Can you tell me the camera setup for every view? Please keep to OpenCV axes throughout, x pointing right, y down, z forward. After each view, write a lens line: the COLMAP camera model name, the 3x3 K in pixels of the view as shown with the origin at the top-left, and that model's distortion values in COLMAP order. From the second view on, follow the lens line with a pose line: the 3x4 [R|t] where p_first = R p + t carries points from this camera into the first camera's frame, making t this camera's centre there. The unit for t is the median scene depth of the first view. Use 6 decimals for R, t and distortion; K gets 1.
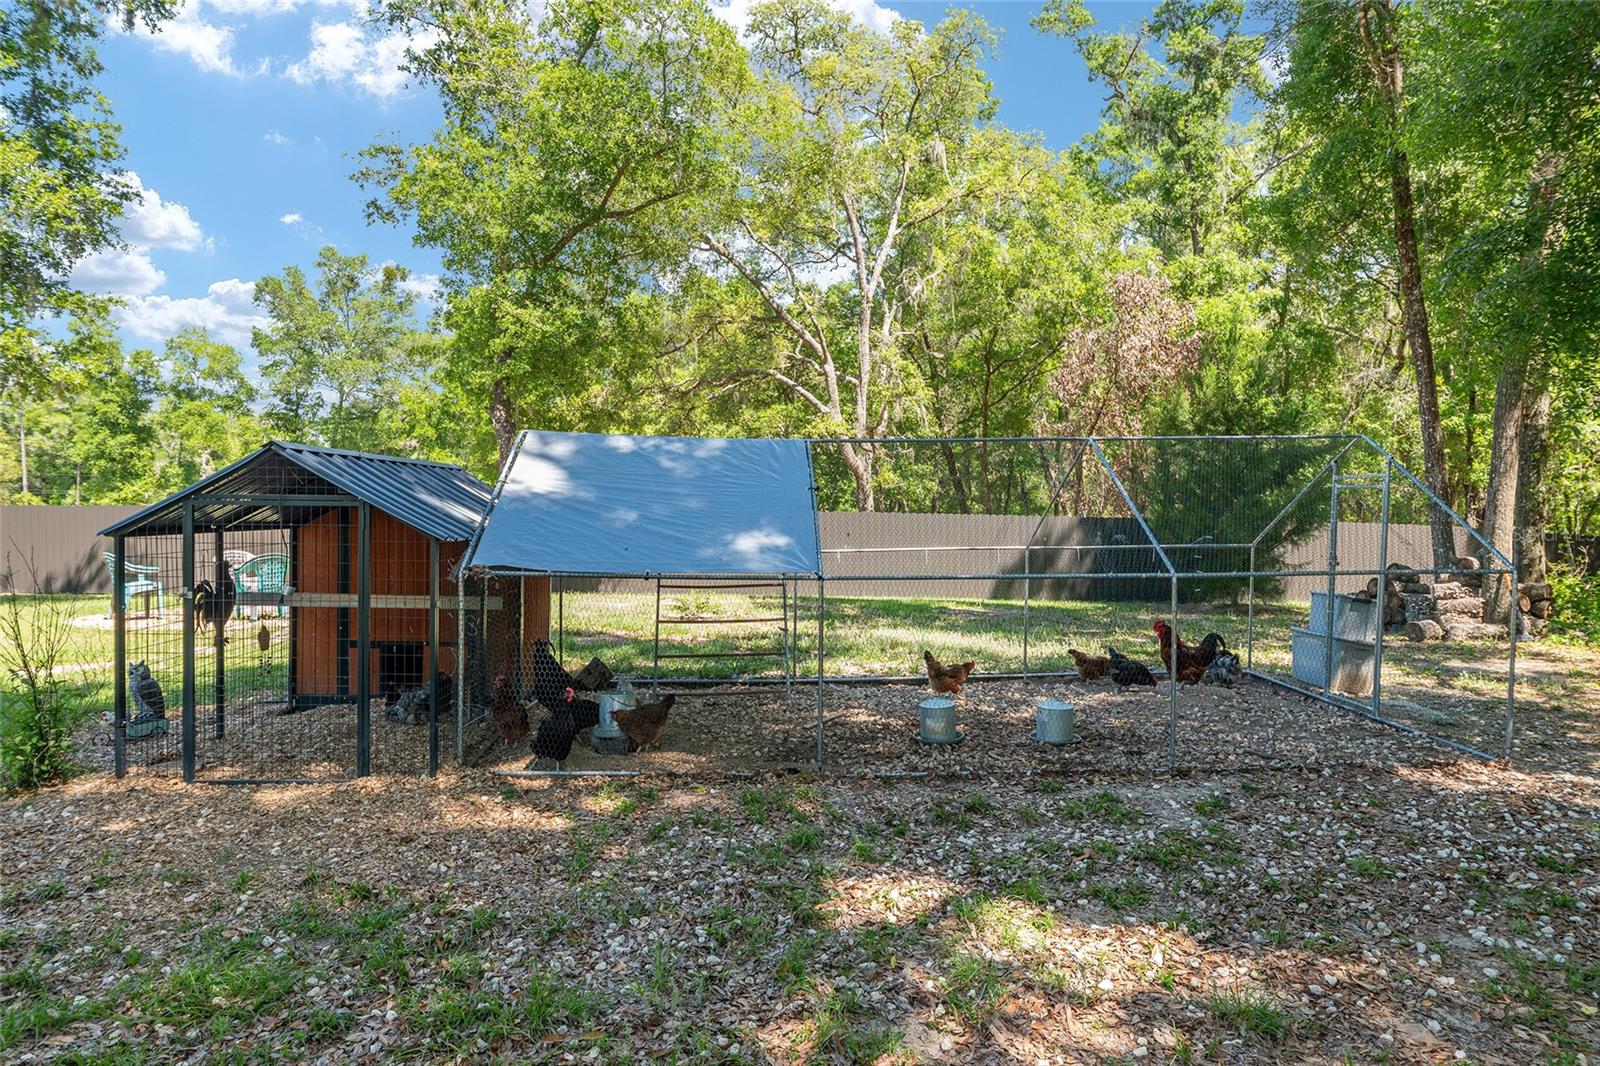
lens RADIAL K [[1017.2, 0, 800.0], [0, 1017.2, 533.0], [0, 0, 1]] dist [0.005767, 0.001010]
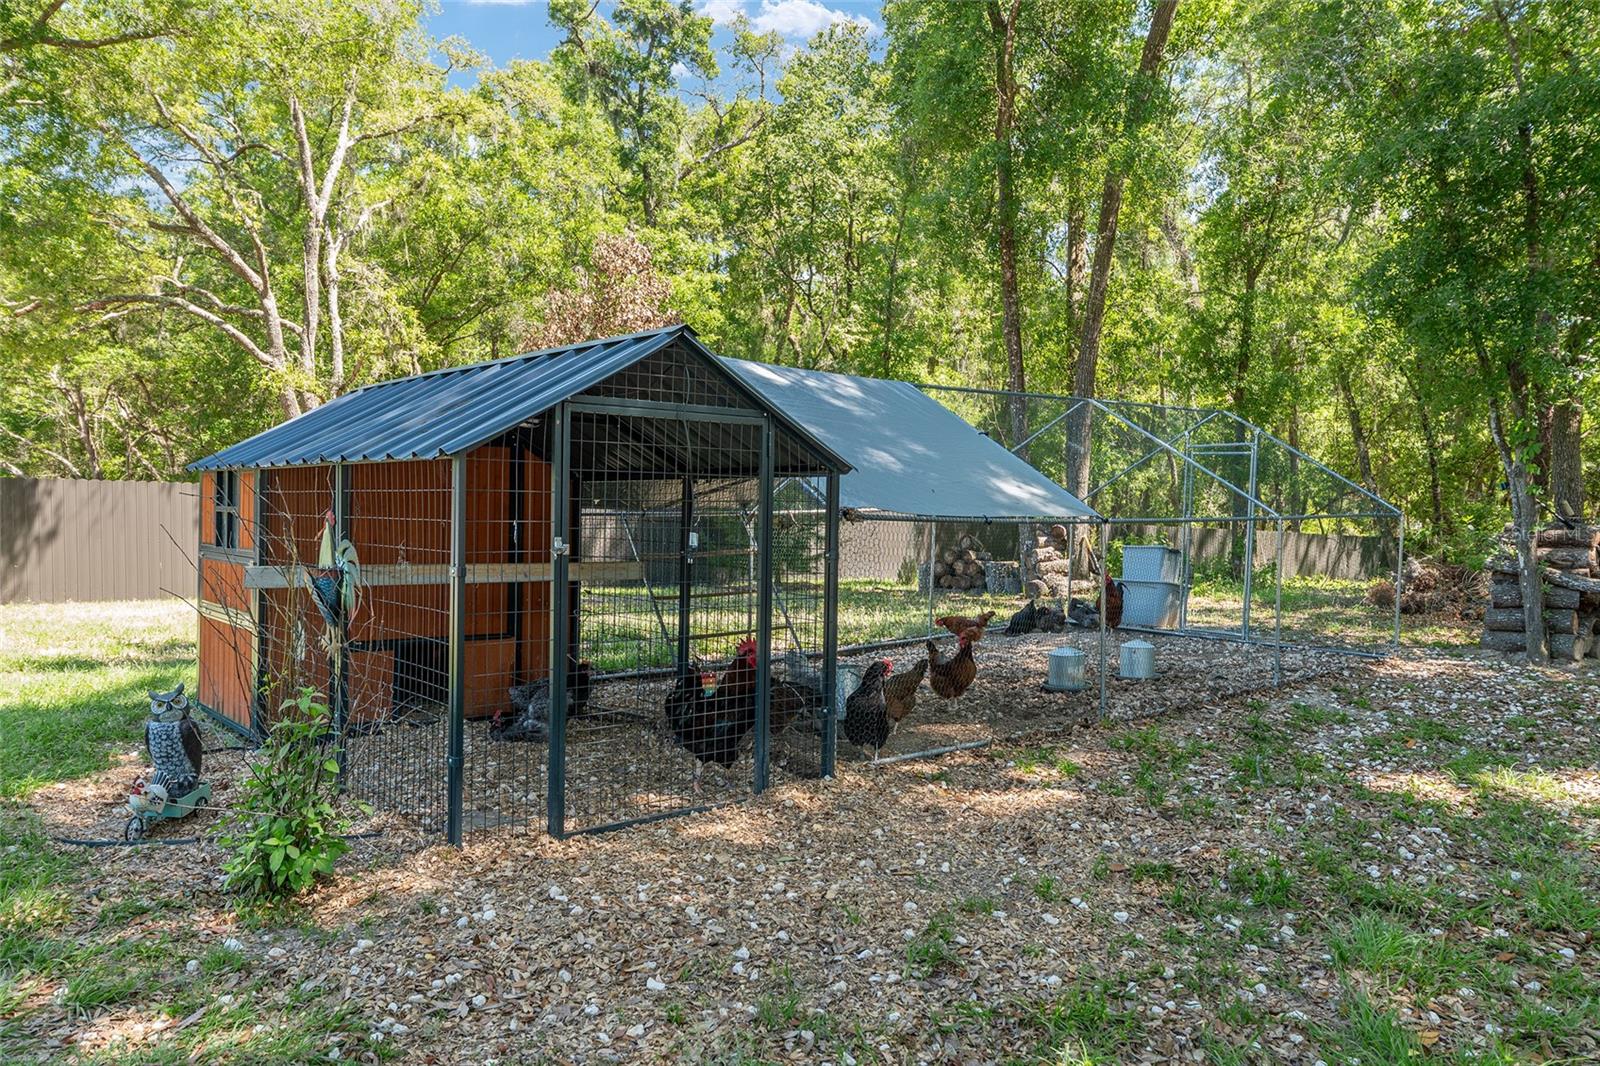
lens RADIAL K [[1115.9, 0, 800.0], [0, 1115.9, 533.0], [0, 0, 1]] dist [0.042673, -0.001144]
pose [[0.797567, -0.017993, 0.602962, -0.171402], [0.011280, 0.999825, 0.014915, 0.004506], [-0.603125, -0.005094, 0.797630, 0.066376]]
